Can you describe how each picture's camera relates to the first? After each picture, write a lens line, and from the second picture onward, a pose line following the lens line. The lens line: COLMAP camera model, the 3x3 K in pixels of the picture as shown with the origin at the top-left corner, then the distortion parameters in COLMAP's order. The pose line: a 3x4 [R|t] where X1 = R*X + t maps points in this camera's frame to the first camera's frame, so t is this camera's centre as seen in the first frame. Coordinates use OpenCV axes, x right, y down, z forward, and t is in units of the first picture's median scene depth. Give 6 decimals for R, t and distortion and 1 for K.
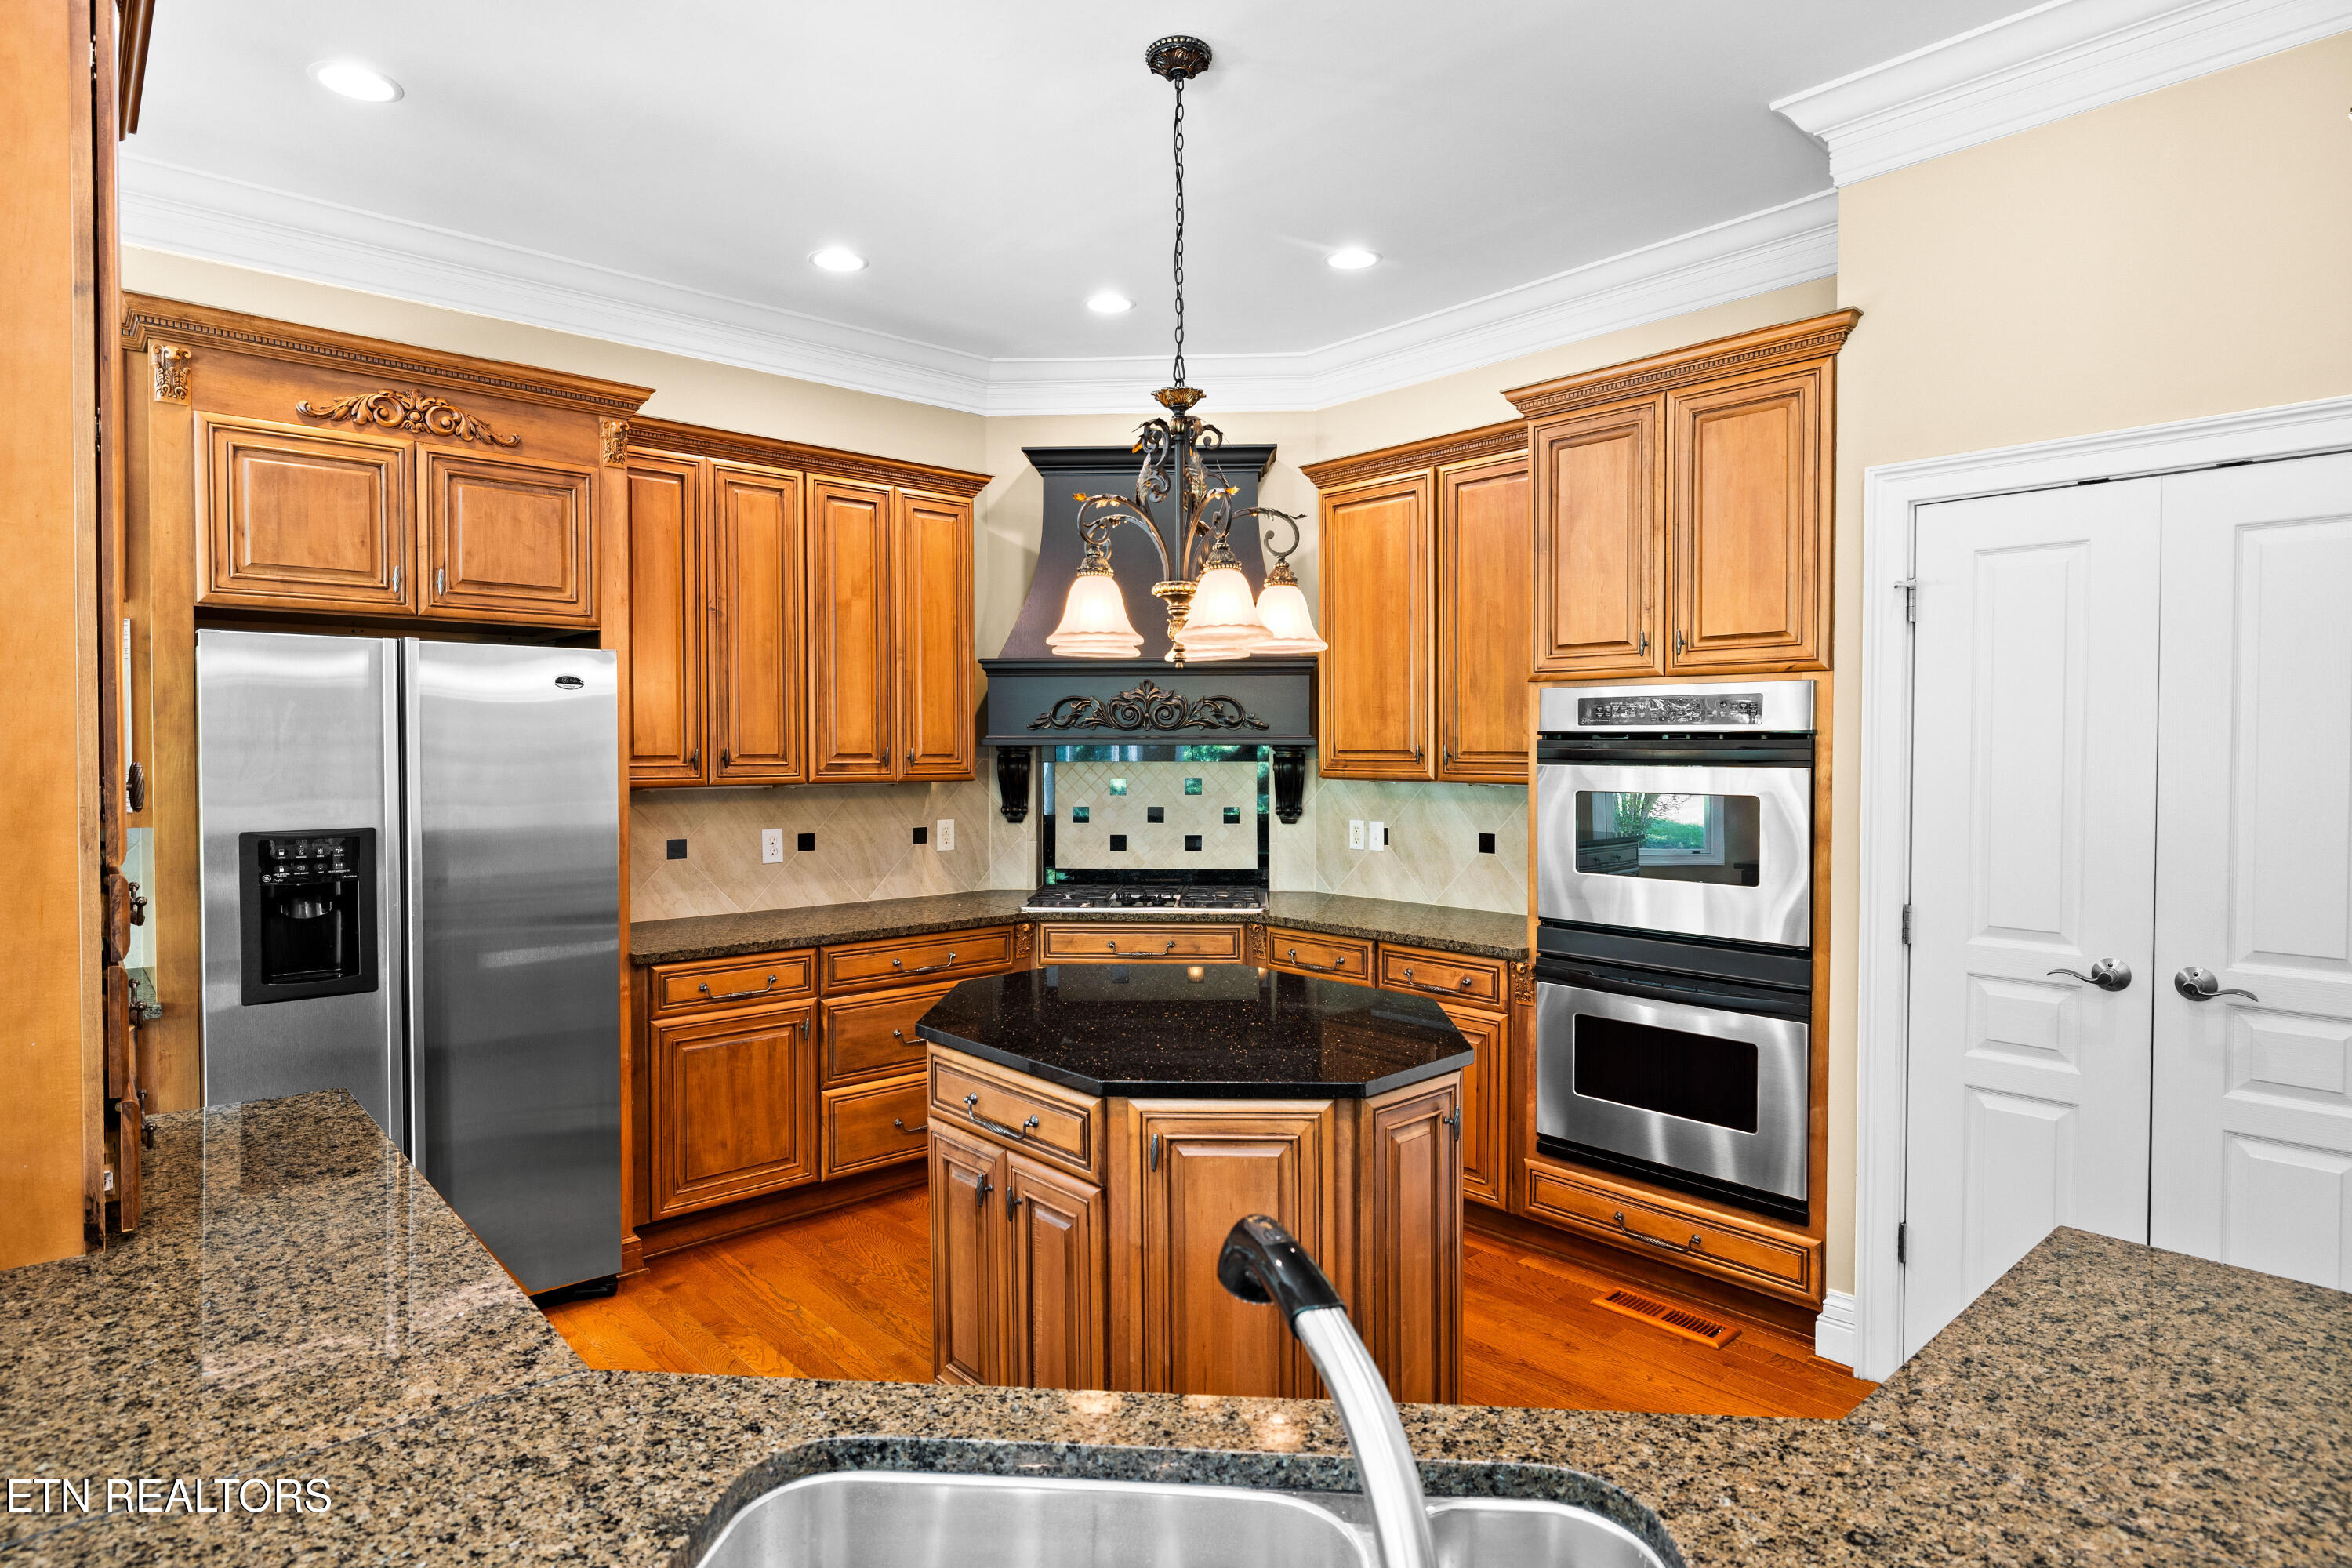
lens RADIAL K [[1245.6, 0, 1172.2], [0, 1245.6, 775.8], [0, 0, 1]] dist [-0.000405, -0.000073]
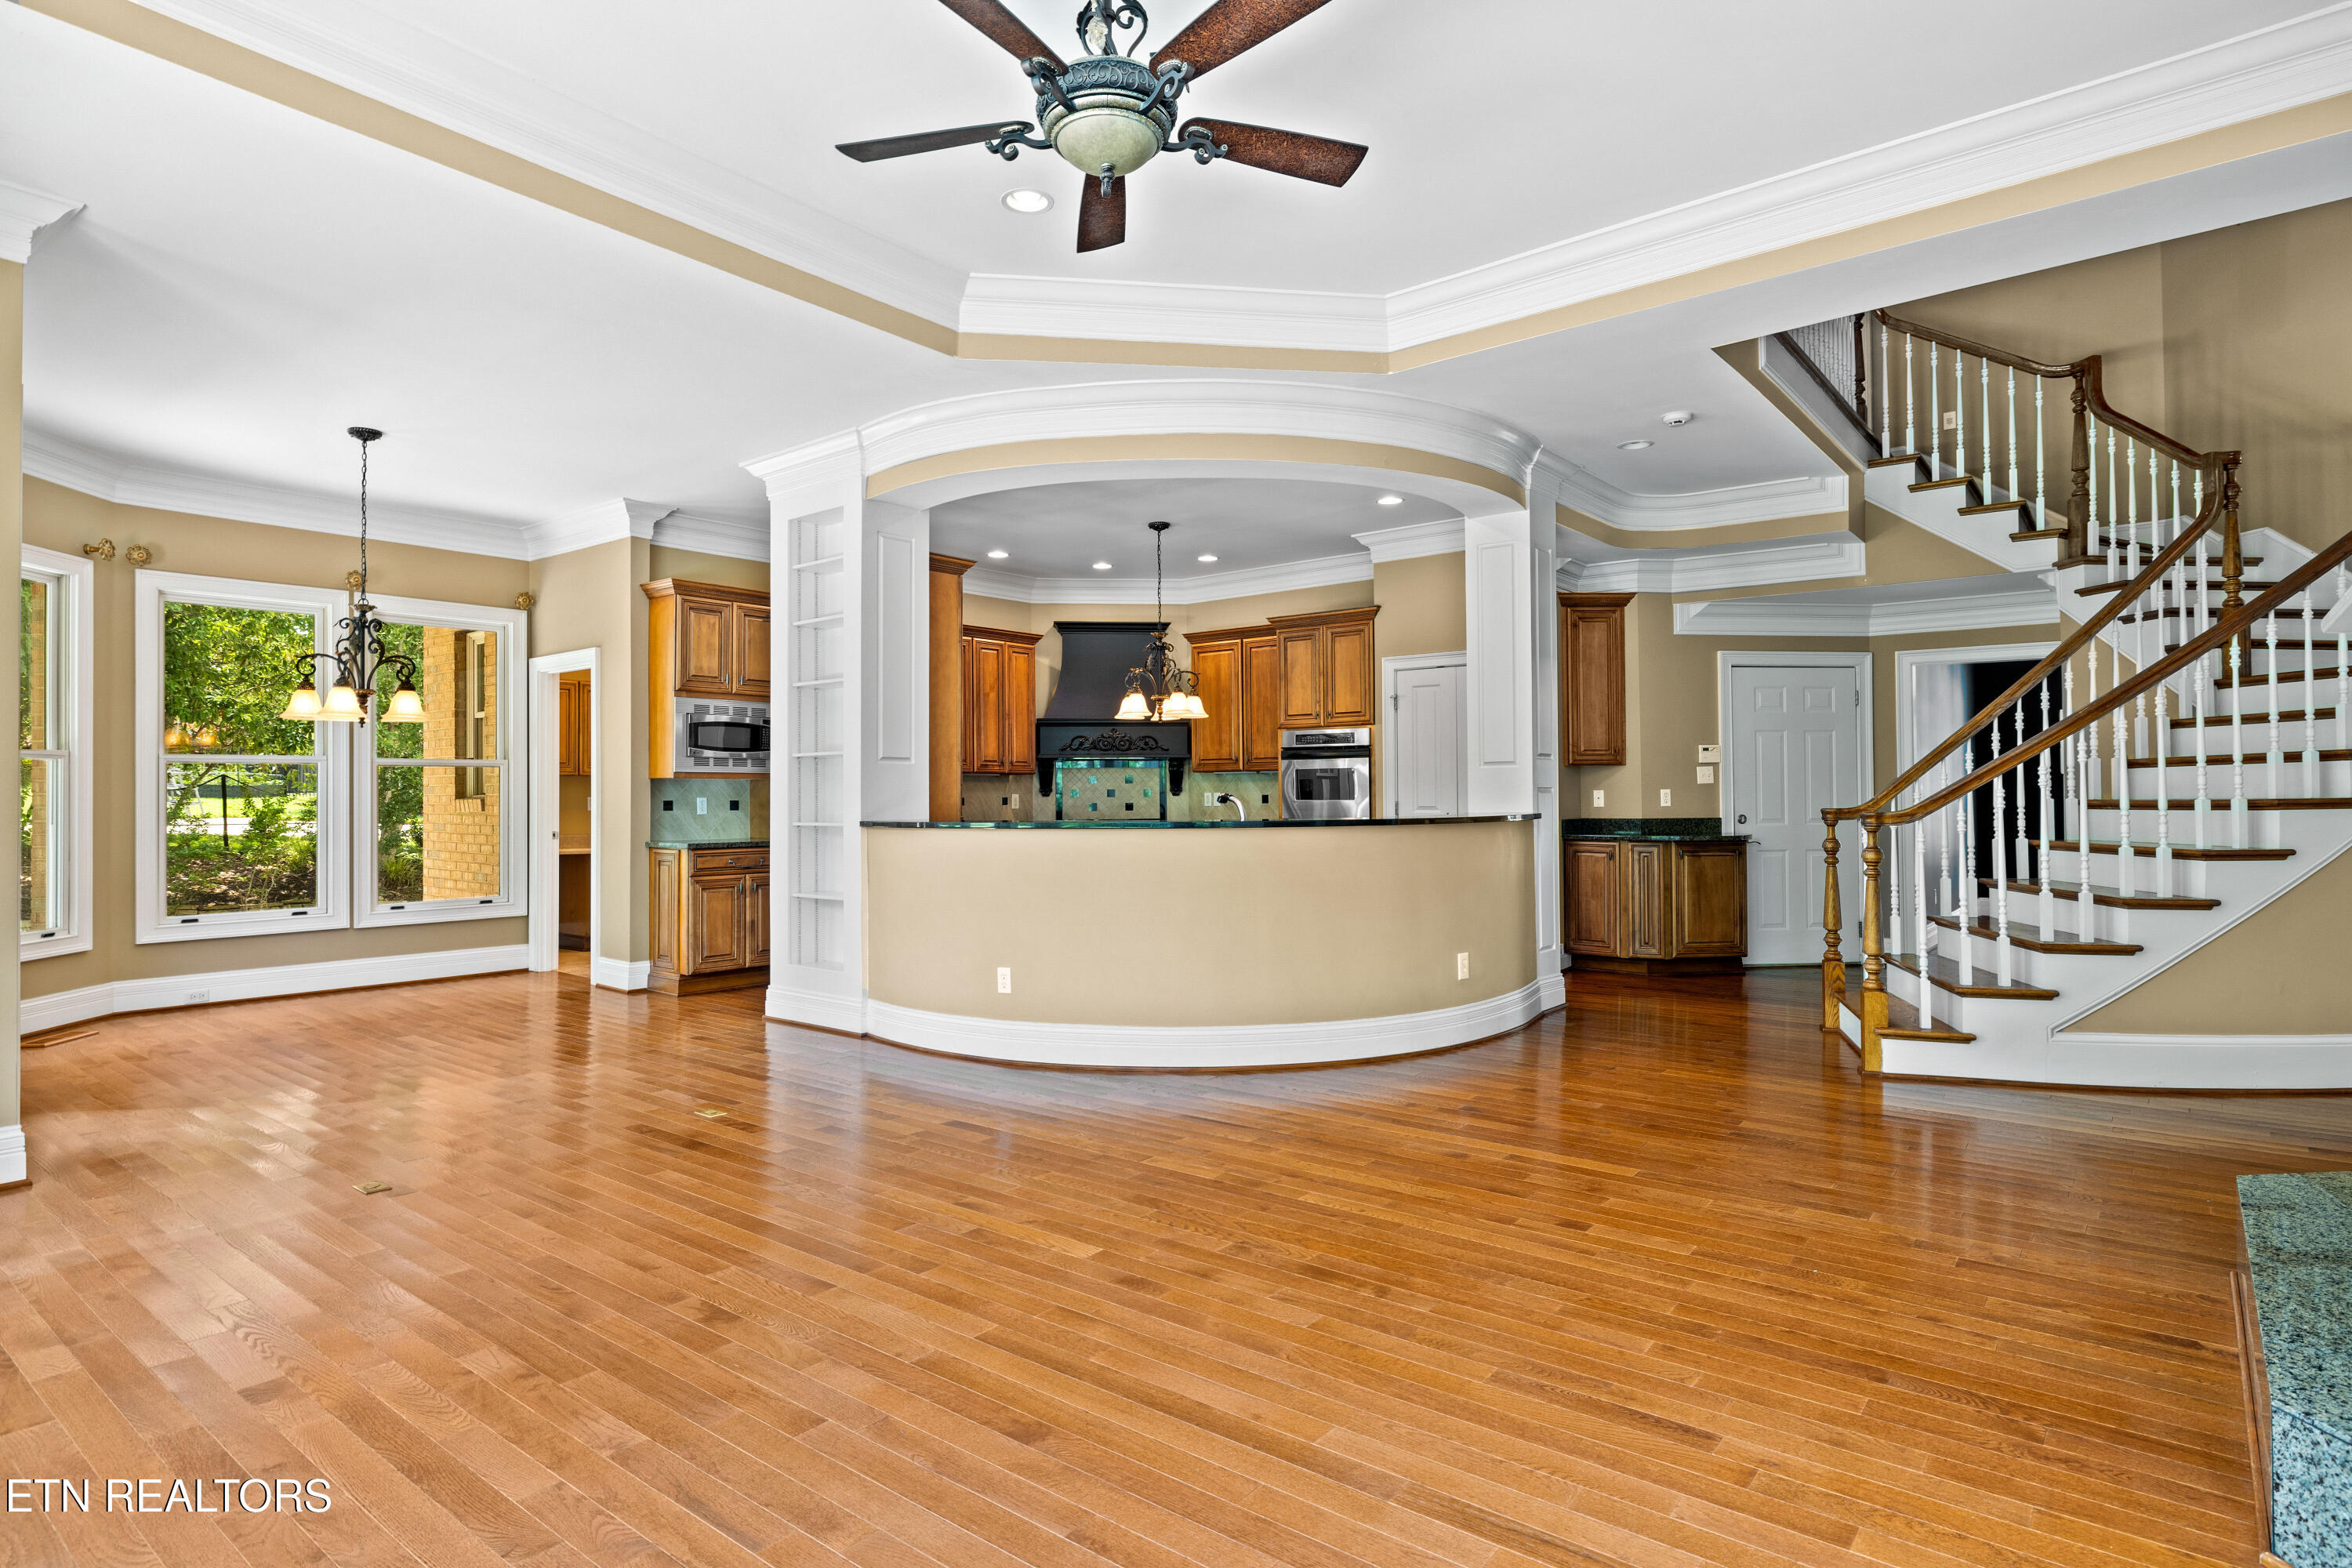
lens RADIAL K [[1245.6, 0, 1155.2], [0, 1245.6, 782.5], [0, 0, 1]] dist [-0.000405, -0.000073]
pose [[0.989628, -0.003954, 0.143599, -0.295487], [0.009451, 0.999247, -0.037618, 0.114084], [-0.143343, 0.038585, 0.988921, -1.322302]]
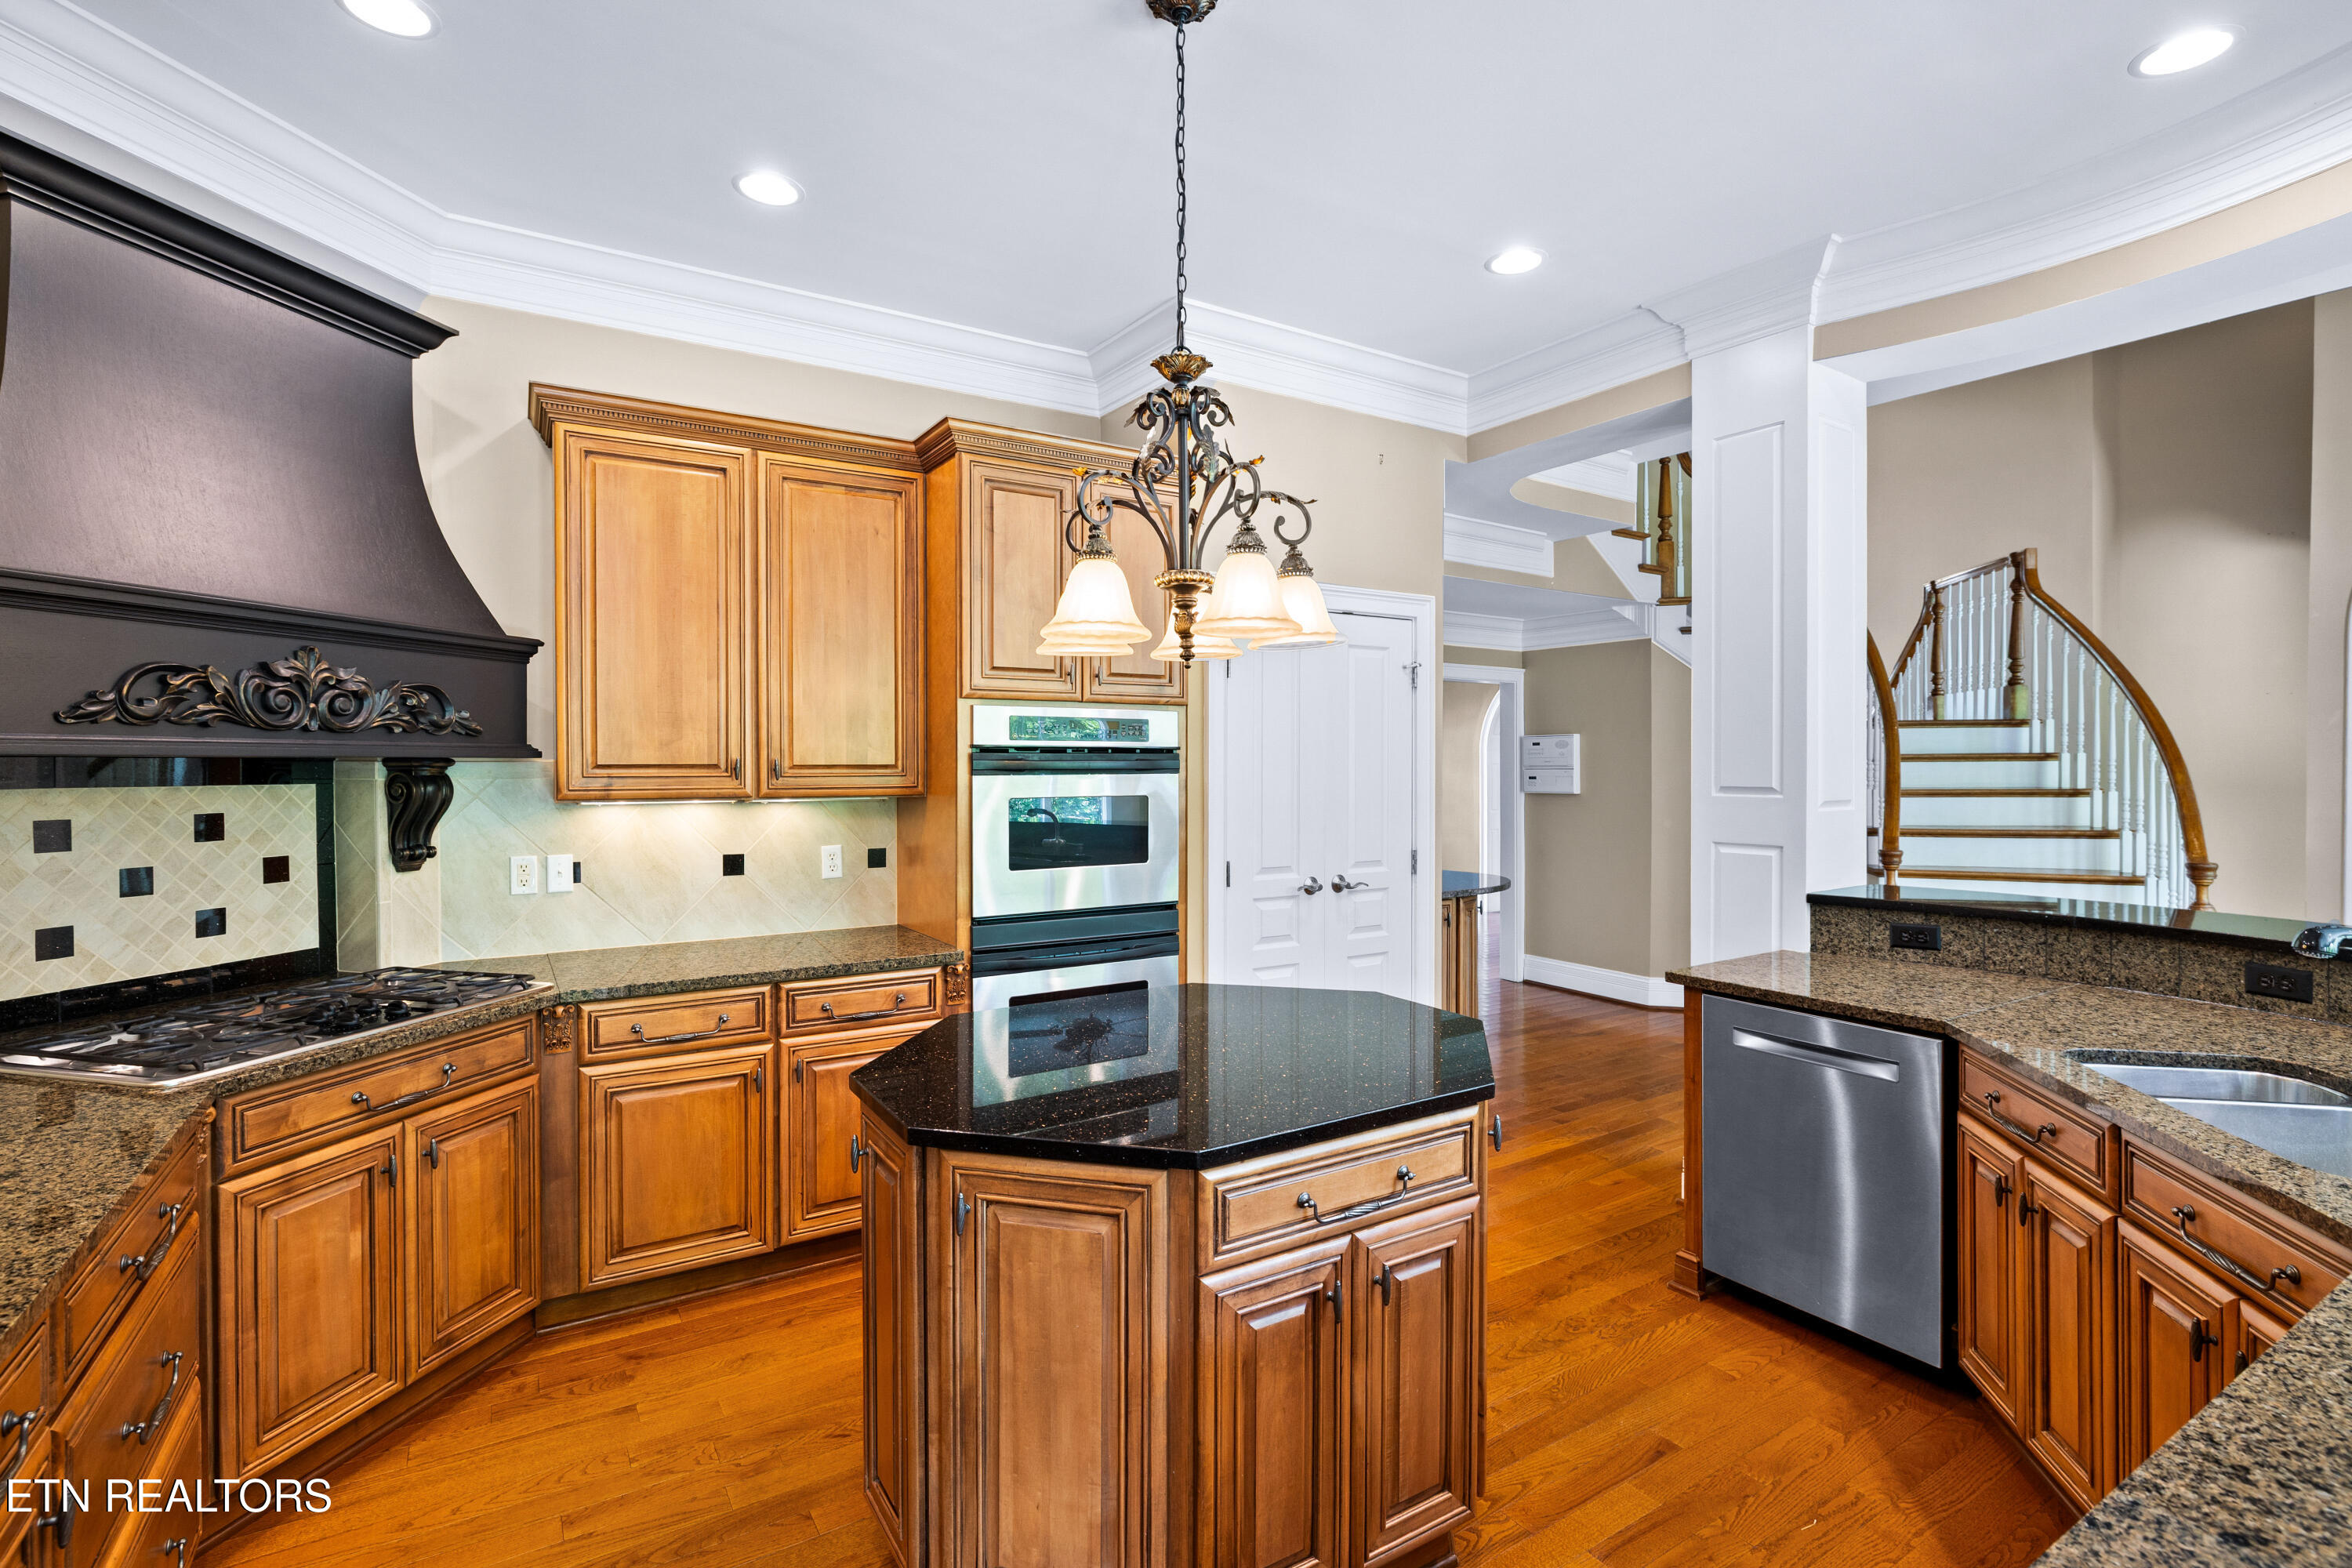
lens RADIAL K [[1079.5, 0, 1170.3], [0, 1079.5, 763.6], [0, 0, 1]] dist [-0.001837, -0.000207]
pose [[0.184113, -0.001316, 0.982904, -0.501702], [0.026290, 0.999648, -0.003586, -0.009754], [-0.982554, 0.026500, 0.184082, 0.564000]]
